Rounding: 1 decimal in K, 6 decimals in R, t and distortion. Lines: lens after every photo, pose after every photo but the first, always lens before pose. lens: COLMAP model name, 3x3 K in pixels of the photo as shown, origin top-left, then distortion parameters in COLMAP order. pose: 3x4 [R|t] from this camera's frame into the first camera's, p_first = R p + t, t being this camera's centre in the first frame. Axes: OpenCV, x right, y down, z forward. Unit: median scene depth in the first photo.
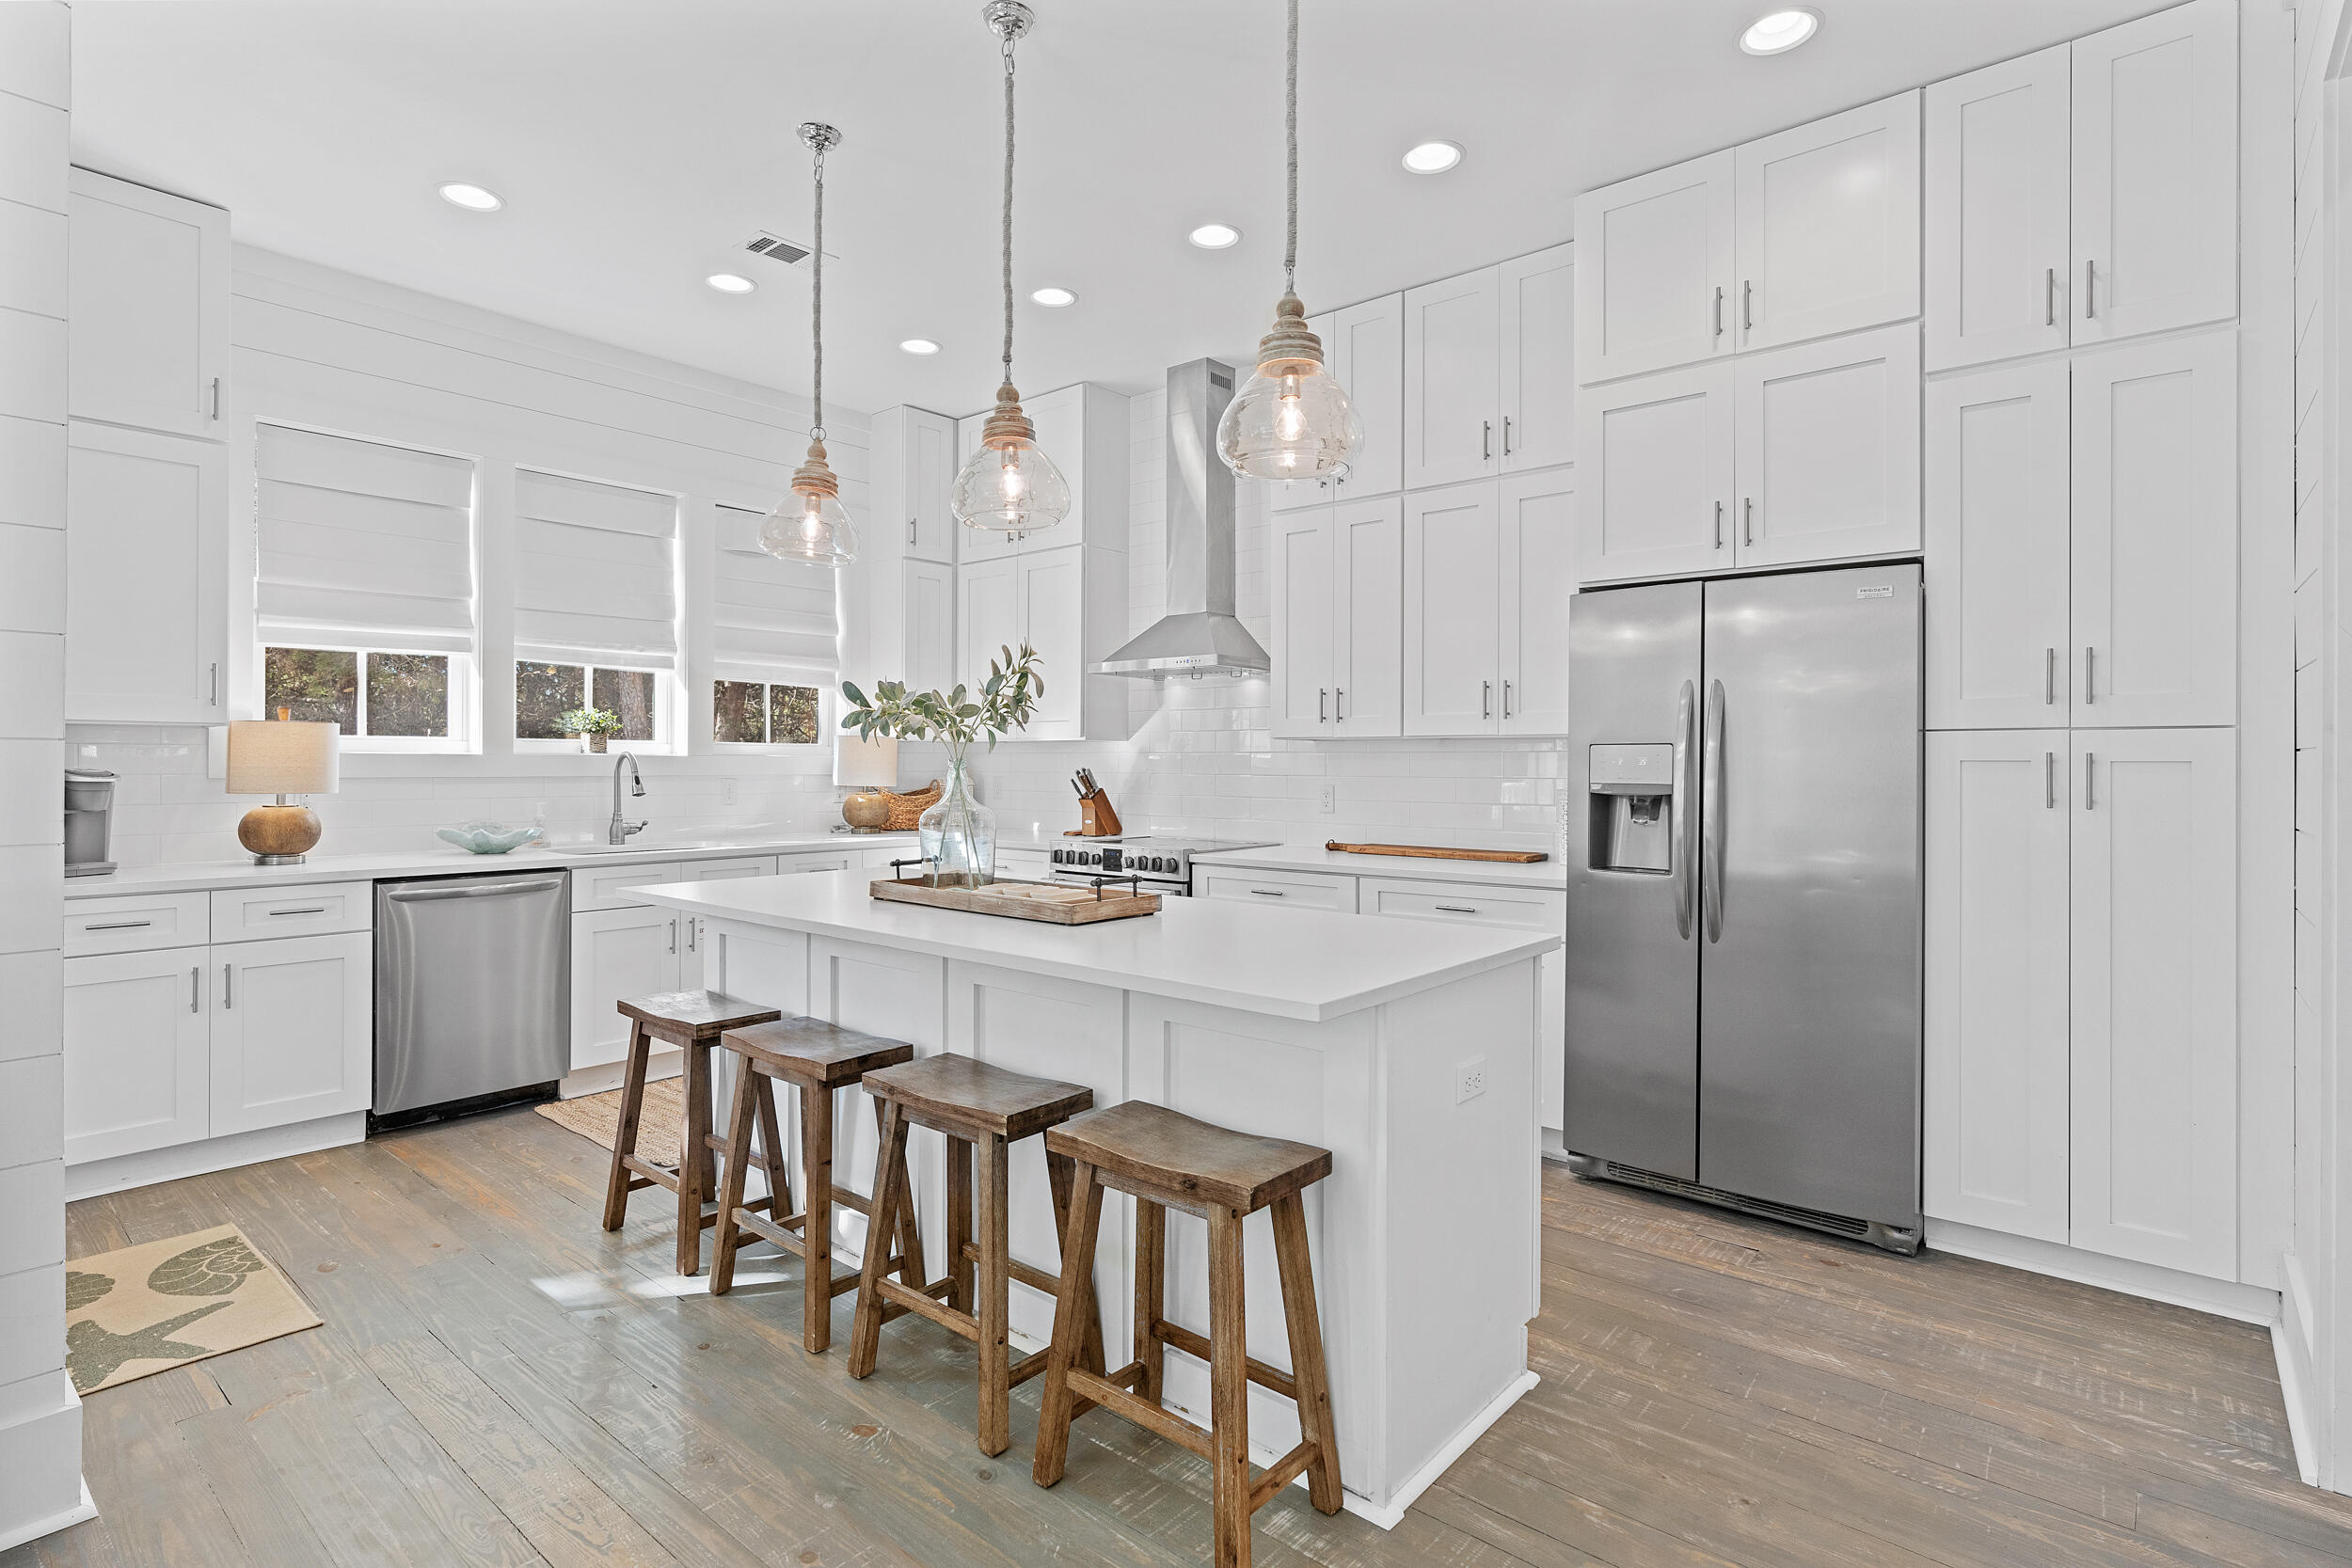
lens RADIAL K [[1167.9, 0, 1173.5], [0, 1167.9, 748.3], [0, 0, 1]] dist [0.000617, 0.000307]
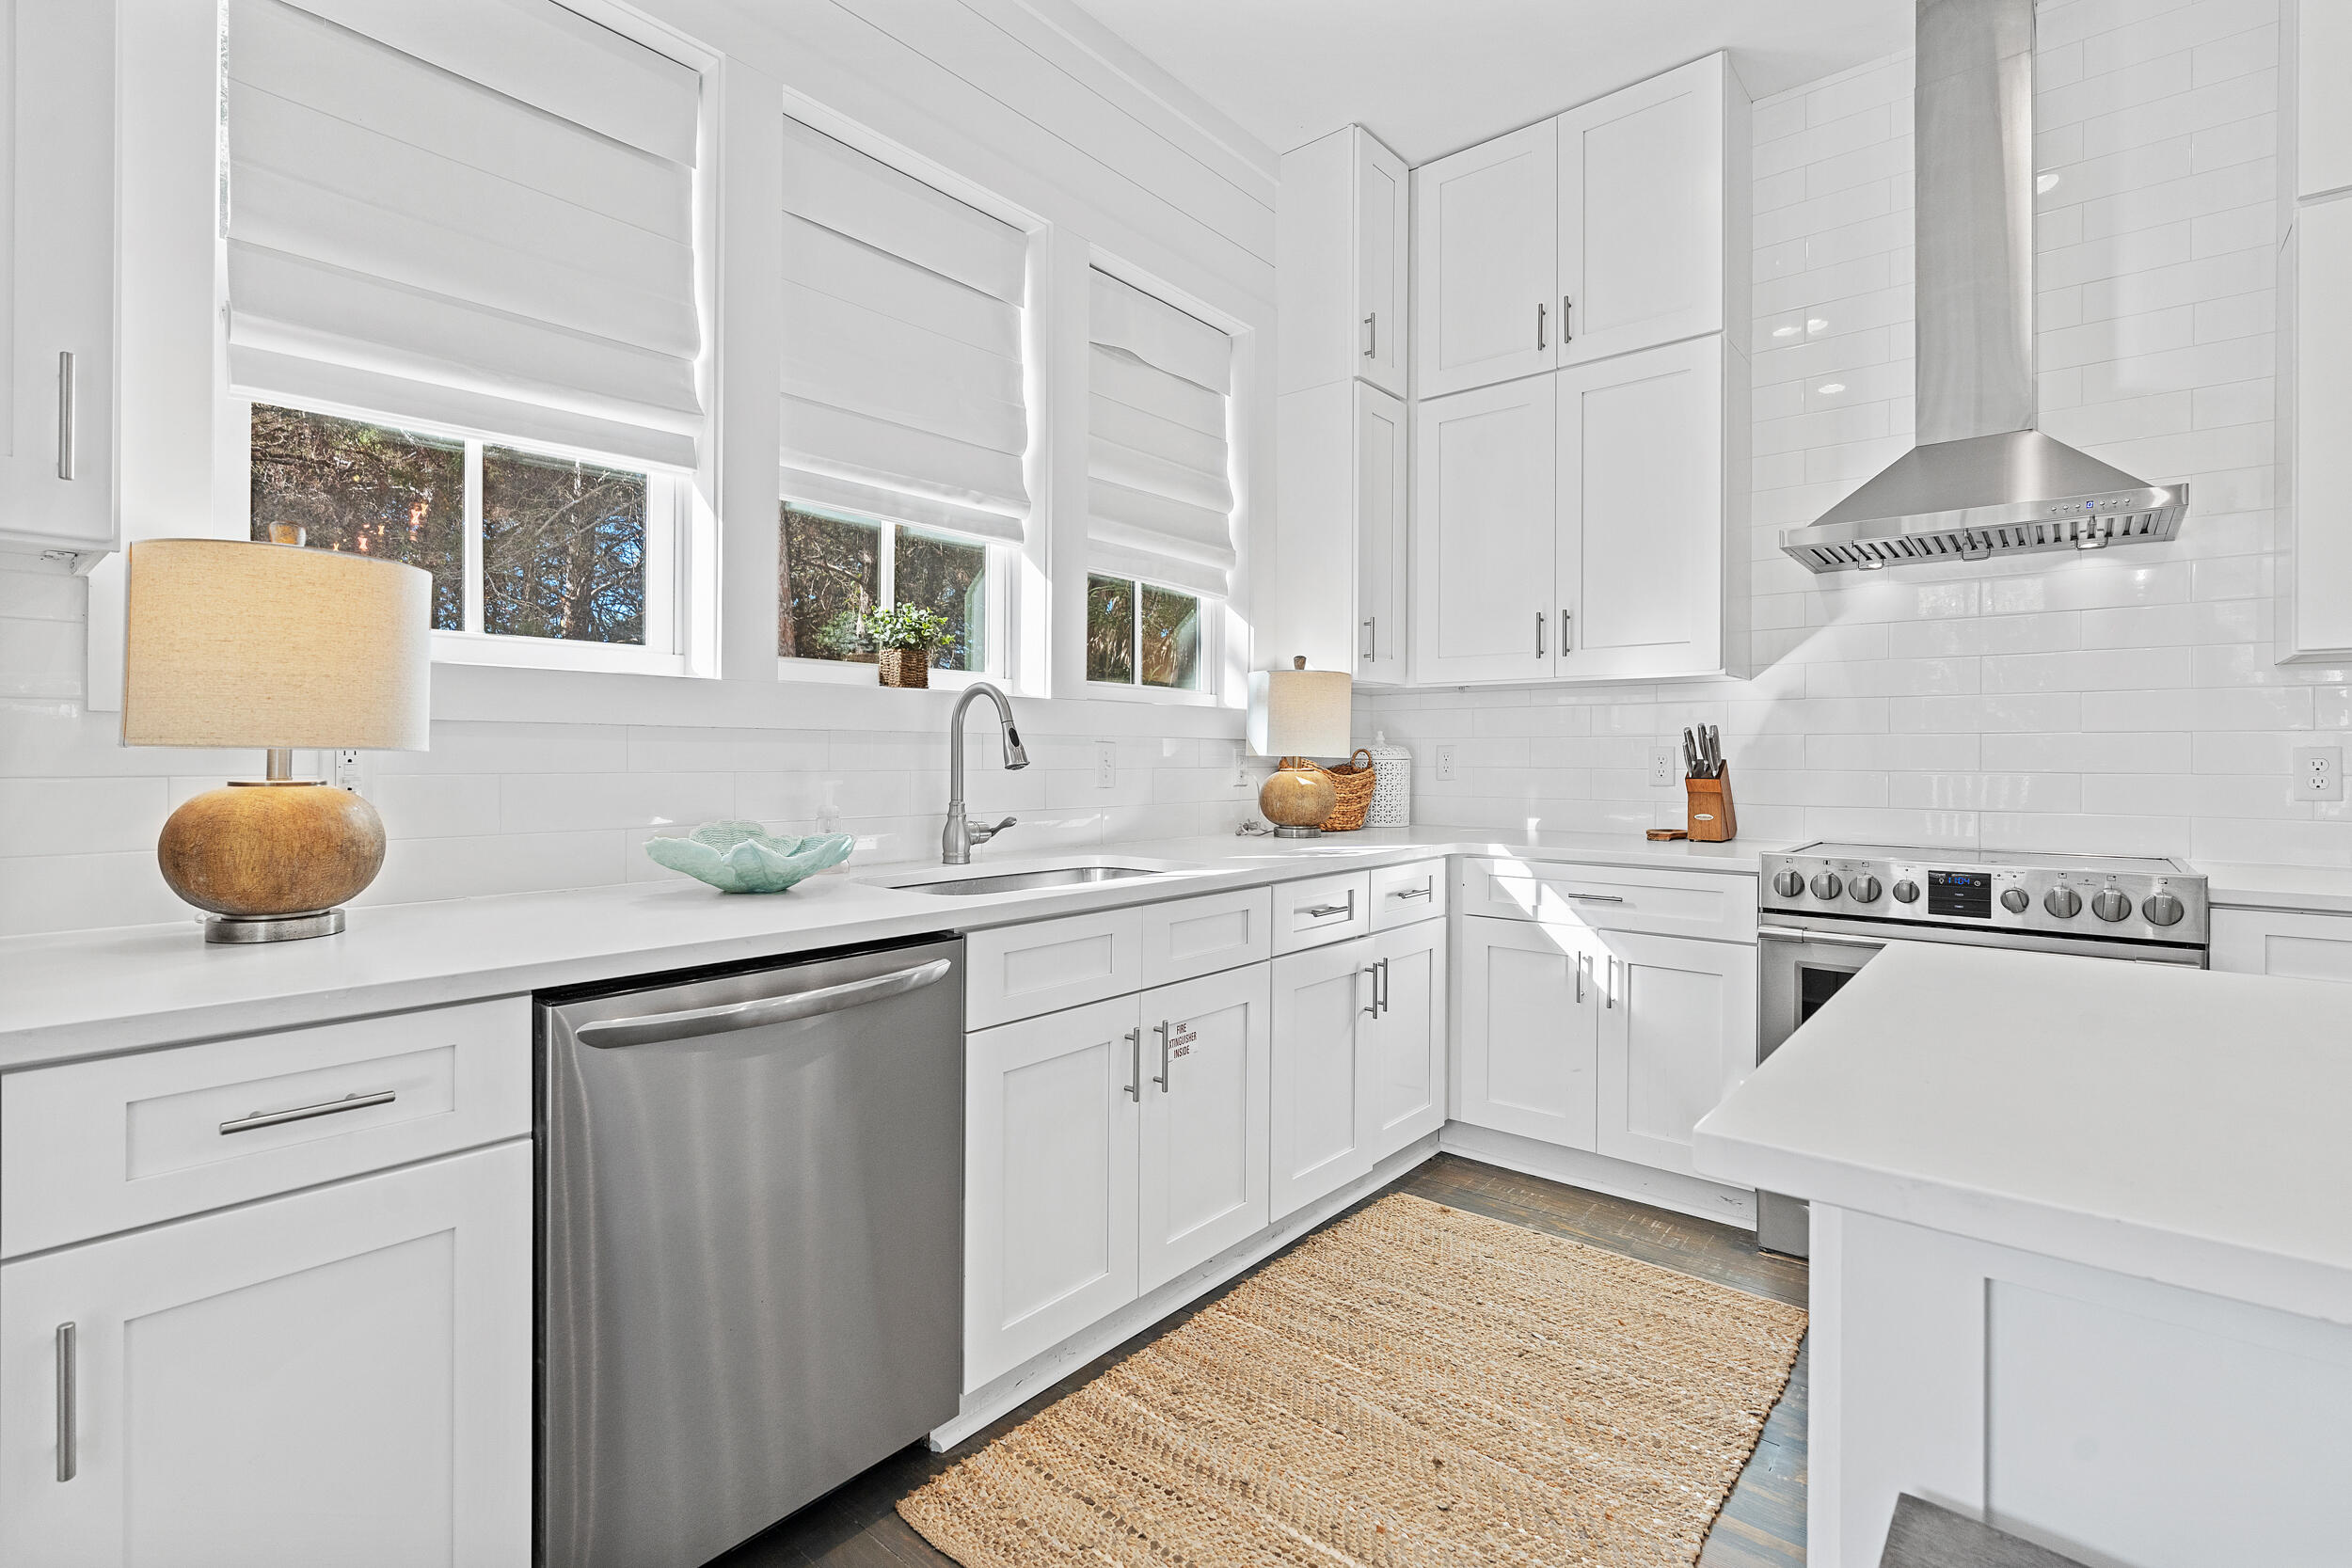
lens RADIAL K [[1080.6, 0, 1184.3], [0, 1080.6, 740.1], [0, 0, 1]] dist [-0.003805, -0.000183]
pose [[0.999954, -0.001824, 0.009366, -0.459580], [0.001853, 0.999993, -0.003109, 0.035514], [-0.009360, 0.003127, 0.999951, 0.628447]]
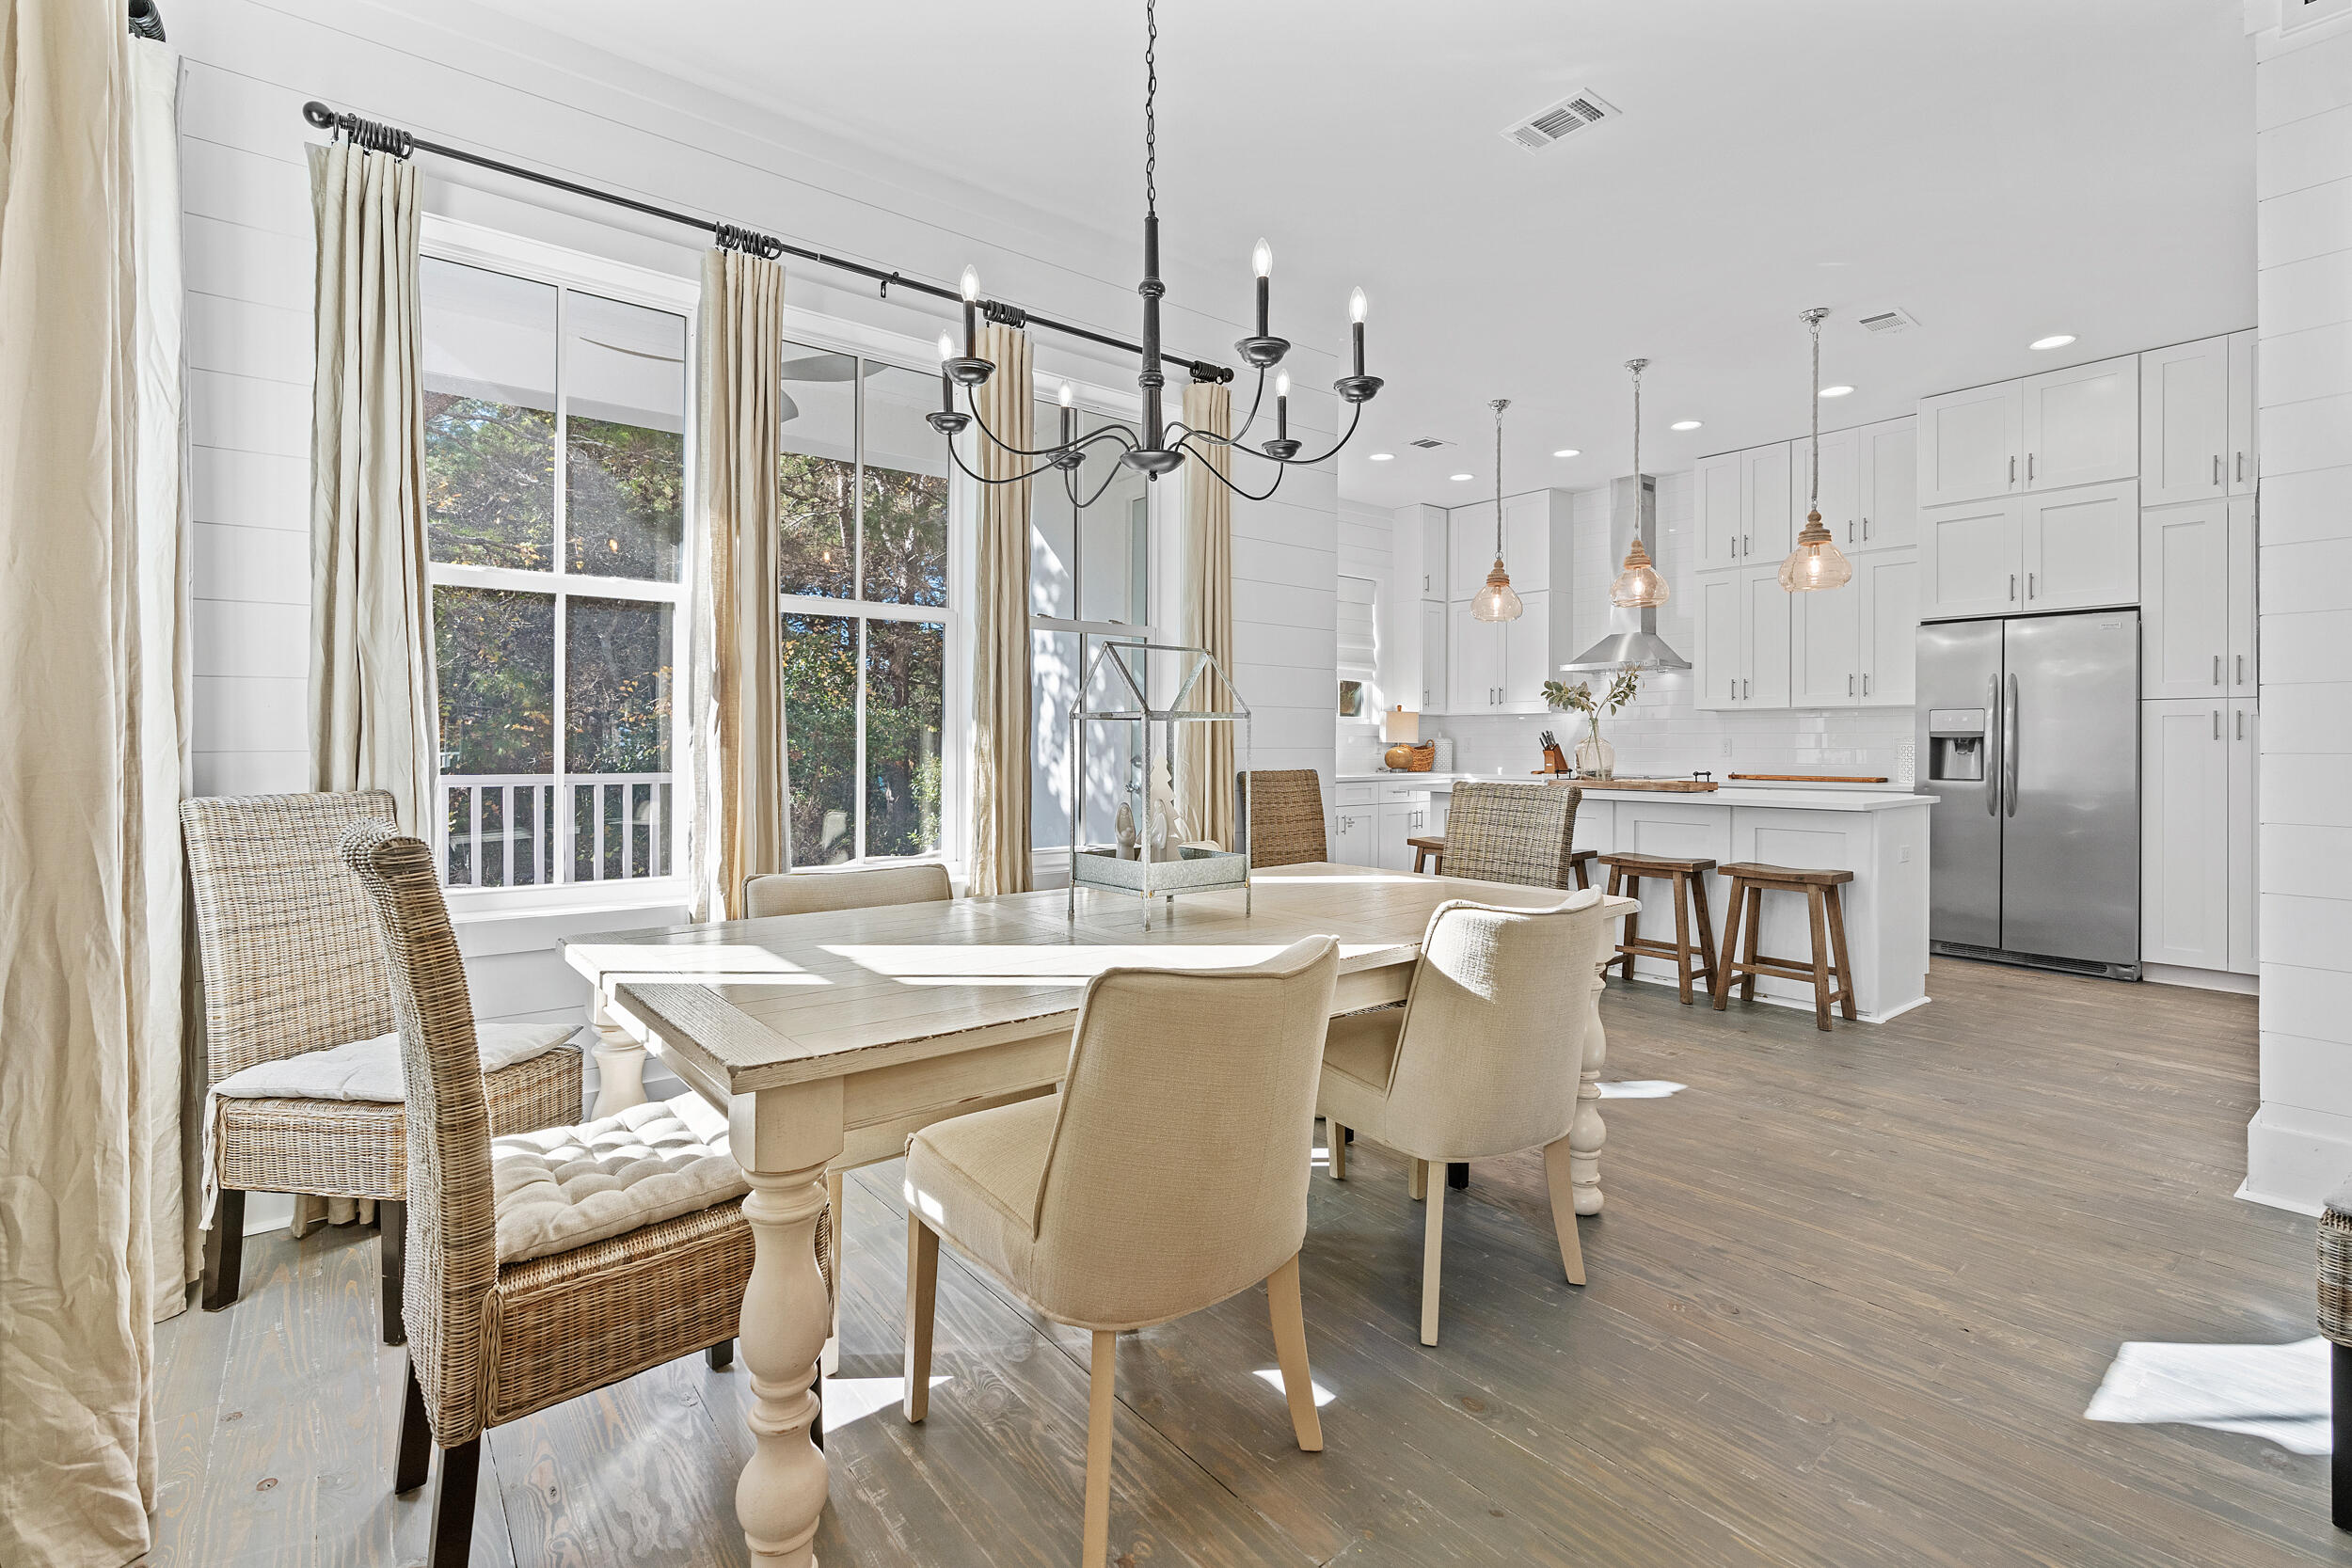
lens RADIAL K [[1070.8, 0, 1183.9], [0, 1070.8, 733.0], [0, 0, 1]] dist [0.001795, 0.000703]
pose [[0.983102, -0.003571, -0.183026, -0.400243], [0.004054, 0.999989, 0.002262, 0.020404], [0.183016, -0.002966, 0.983106, -0.706482]]
